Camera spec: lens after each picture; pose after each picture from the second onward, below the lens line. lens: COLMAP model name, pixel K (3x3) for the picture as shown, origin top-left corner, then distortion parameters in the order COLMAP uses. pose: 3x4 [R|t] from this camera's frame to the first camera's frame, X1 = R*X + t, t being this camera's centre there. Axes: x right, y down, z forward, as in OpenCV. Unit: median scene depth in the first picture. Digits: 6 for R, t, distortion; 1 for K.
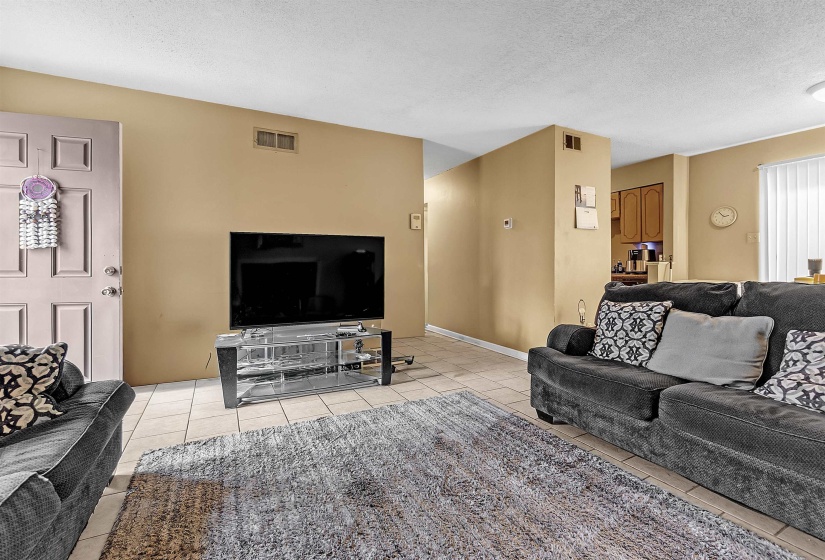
lens RADIAL K [[362.9, 0, 407.2], [0, 362.9, 267.2], [0, 0, 1]] dist [-0.000372, -0.000023]
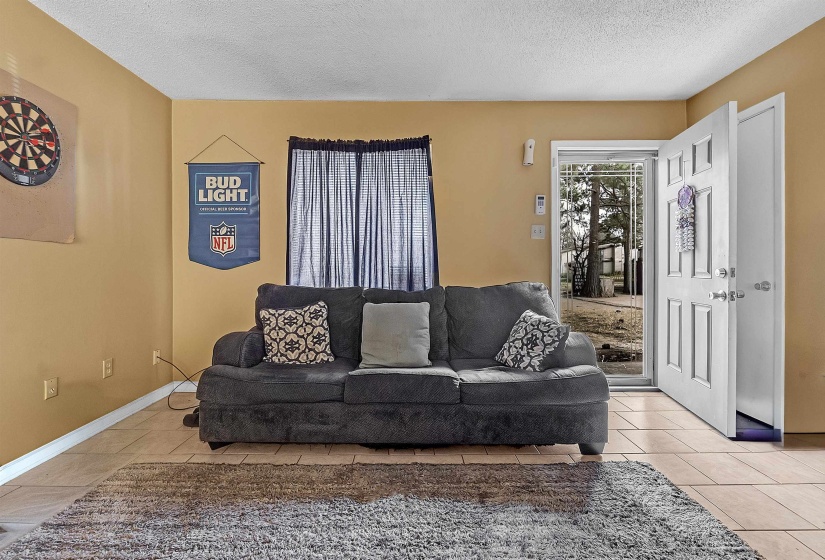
lens RADIAL K [[362.9, 0, 407.2], [0, 362.9, 267.2], [0, 0, 1]] dist [-0.000372, -0.000023]
pose [[-0.464225, 0.004661, -0.885705, 0.383076], [0.000983, 0.999988, 0.004748, -0.009964], [0.885717, 0.001334, -0.464224, 0.821388]]
